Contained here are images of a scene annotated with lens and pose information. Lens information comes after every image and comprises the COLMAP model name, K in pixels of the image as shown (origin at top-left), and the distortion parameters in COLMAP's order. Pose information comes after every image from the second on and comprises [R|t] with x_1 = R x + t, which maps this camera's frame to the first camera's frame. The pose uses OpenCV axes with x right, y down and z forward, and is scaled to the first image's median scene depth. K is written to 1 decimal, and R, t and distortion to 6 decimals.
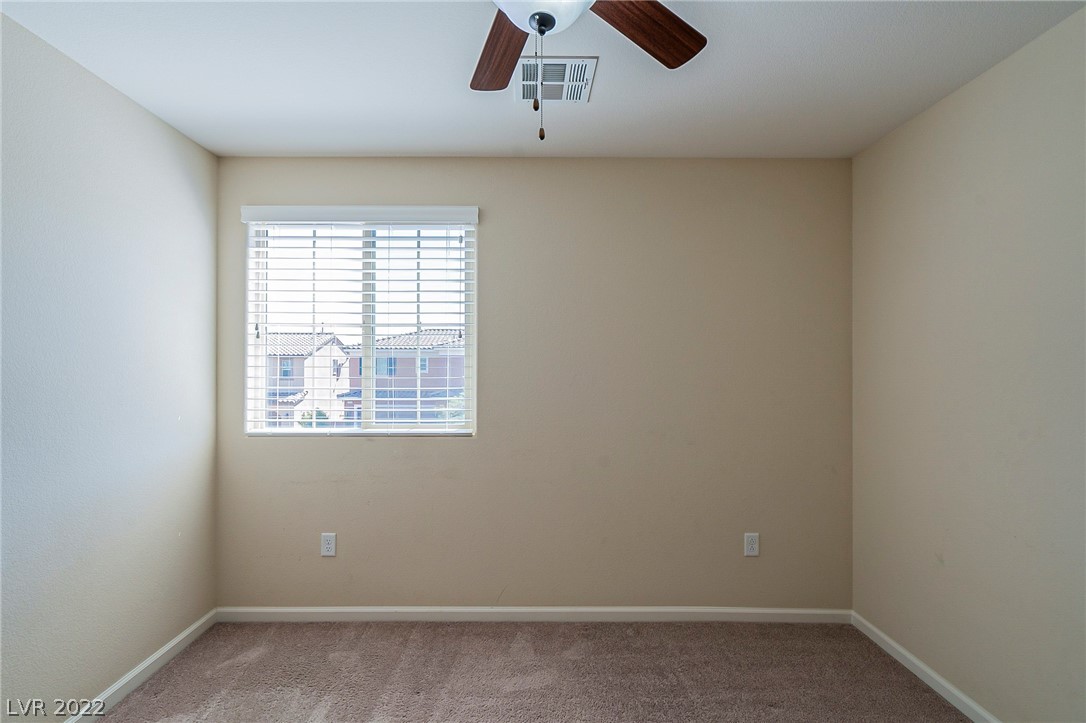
lens RADIAL K [[526.7, 0, 541.1], [0, 526.7, 362.0], [0, 0, 1]] dist [0.001046, 0.000575]
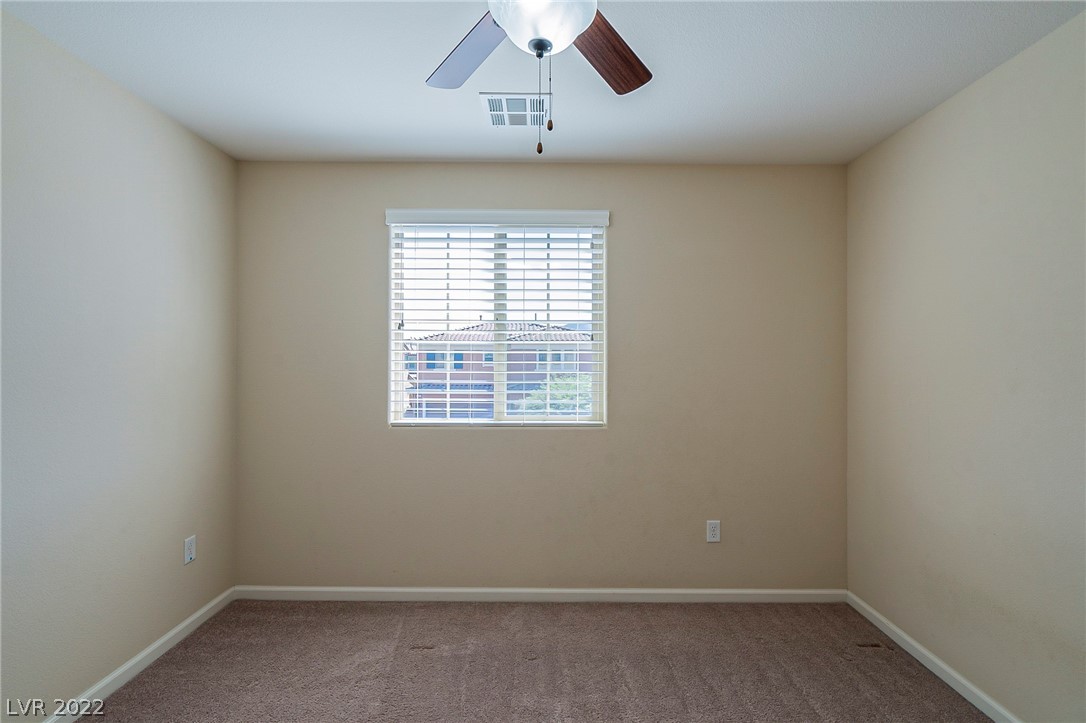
lens RADIAL K [[496.0, 0, 540.9], [0, 496.0, 358.8], [0, 0, 1]] dist [0.003772, 0.000384]
pose [[0.999995, 0.002596, -0.002023, -0.243044], [-0.002586, 0.999985, 0.004843, -0.001369], [0.002035, -0.004838, 0.999986, 0.000632]]
